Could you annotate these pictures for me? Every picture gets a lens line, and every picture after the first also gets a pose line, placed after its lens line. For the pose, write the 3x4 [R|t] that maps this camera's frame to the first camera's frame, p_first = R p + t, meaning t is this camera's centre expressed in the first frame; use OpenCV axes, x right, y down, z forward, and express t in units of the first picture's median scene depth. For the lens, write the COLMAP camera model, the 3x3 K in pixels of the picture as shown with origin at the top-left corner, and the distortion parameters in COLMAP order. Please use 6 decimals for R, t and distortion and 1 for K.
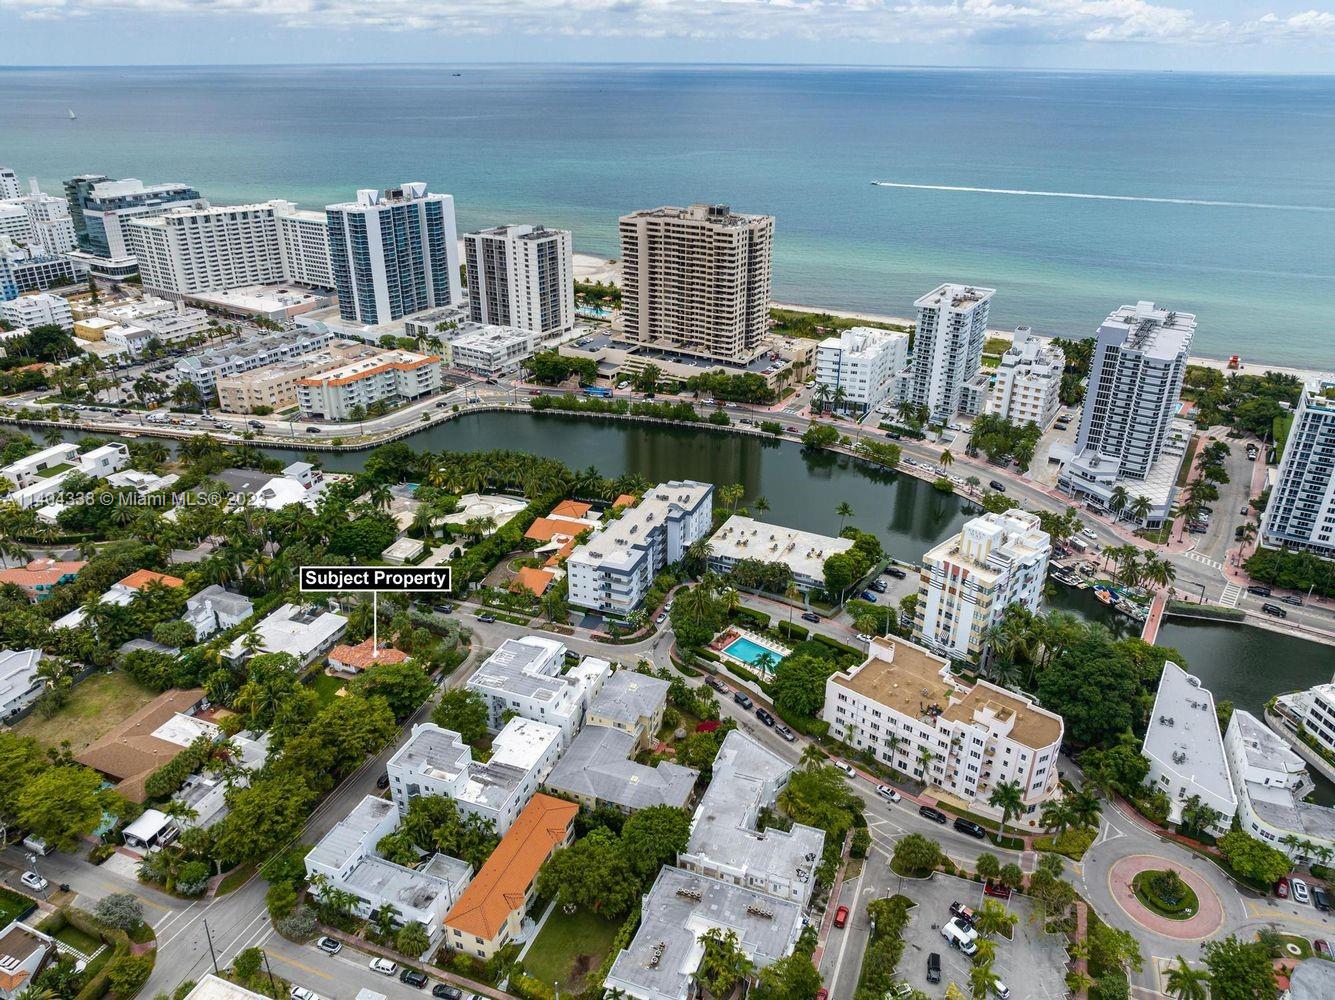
lens RADIAL K [[924.2, 0, 667.5], [0, 924.2, 500.0], [0, 0, 1]] dist [-0.030831, -0.002729]
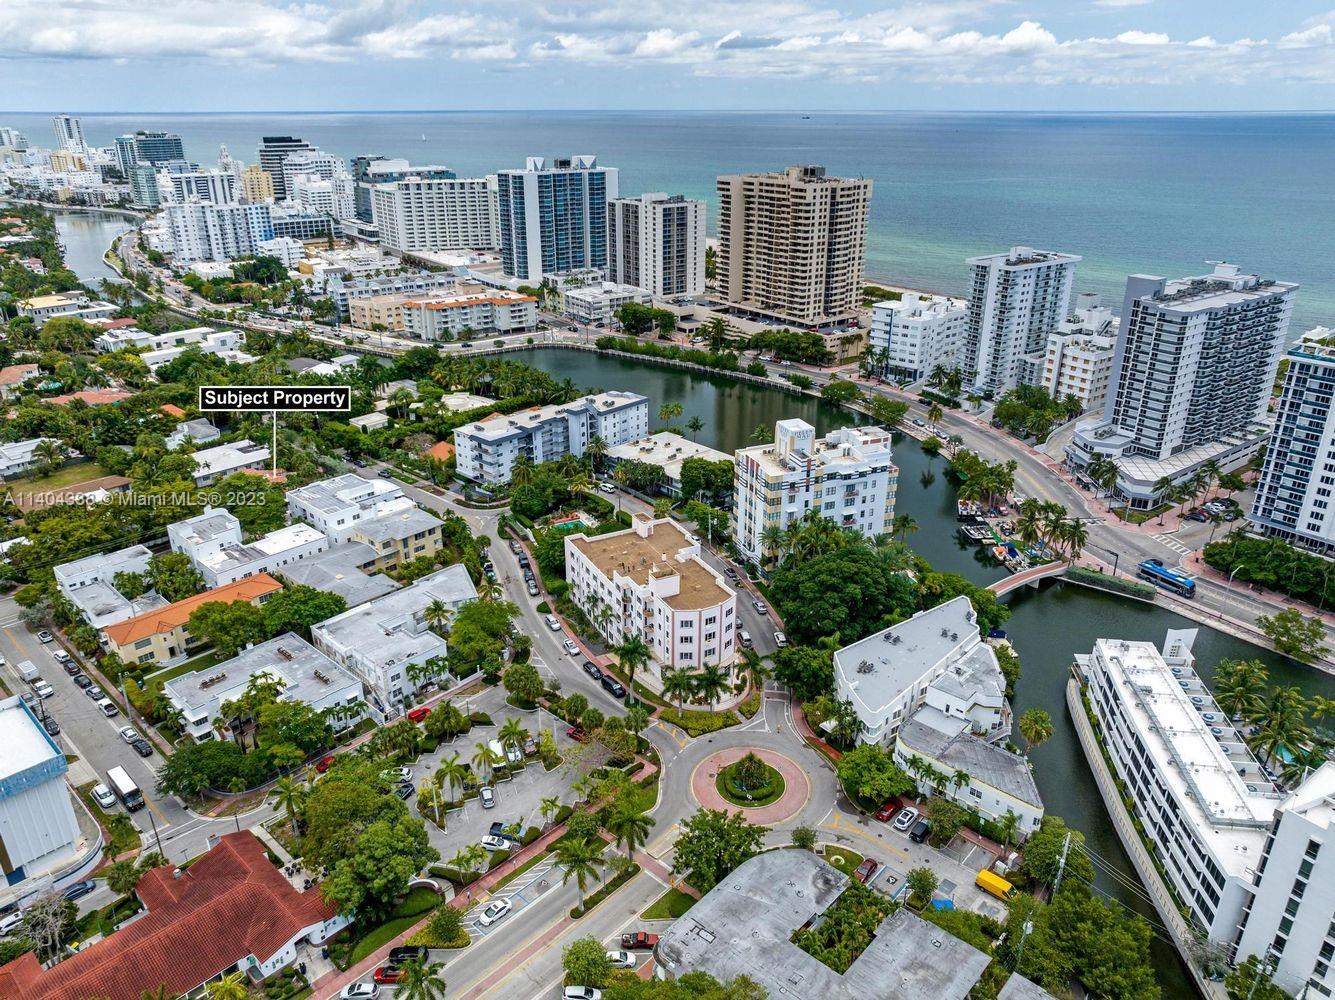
lens RADIAL K [[935.1, 0, 667.5], [0, 935.1, 500.0], [0, 0, 1]] dist [-0.021110, -0.005115]
pose [[0.929560, 0.139208, -0.341380, 0.322835], [-0.155641, 0.987589, -0.021085, 0.083486], [0.334208, 0.072733, 0.939689, 0.042315]]
